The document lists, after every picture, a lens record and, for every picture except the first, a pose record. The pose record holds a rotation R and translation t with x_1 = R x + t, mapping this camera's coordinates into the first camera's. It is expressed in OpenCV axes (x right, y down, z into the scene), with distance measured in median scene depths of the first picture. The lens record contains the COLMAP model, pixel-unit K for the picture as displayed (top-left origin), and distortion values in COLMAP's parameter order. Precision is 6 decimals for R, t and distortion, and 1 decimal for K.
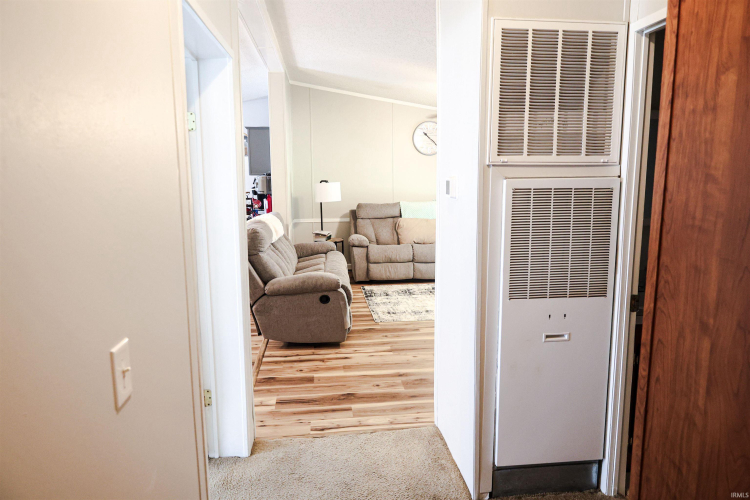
lens RADIAL K [[511.5, 0, 375.8], [0, 511.5, 250.3], [0, 0, 1]] dist [-0.019445, -0.001184]
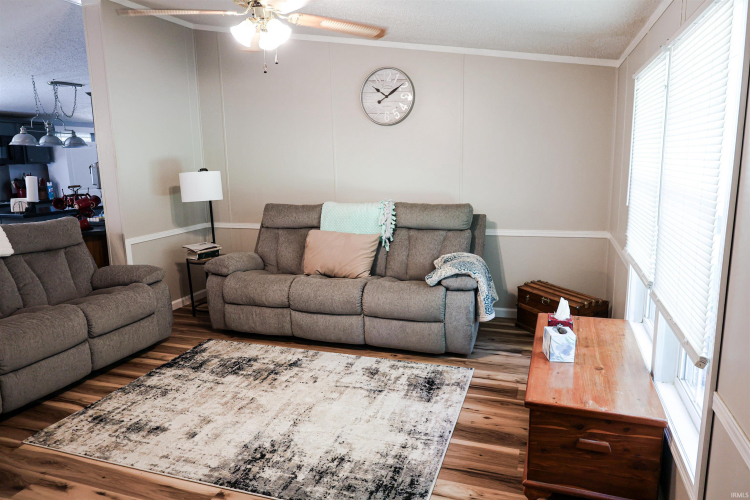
lens RADIAL K [[511.5, 0, 376.3], [0, 511.5, 249.8], [0, 0, 1]] dist [-0.019445, -0.001184]
pose [[0.900756, 0.079915, -0.426910, 0.411463], [-0.058962, 0.996327, 0.062100, -0.087982], [0.430304, -0.030766, 0.902159, 0.511072]]
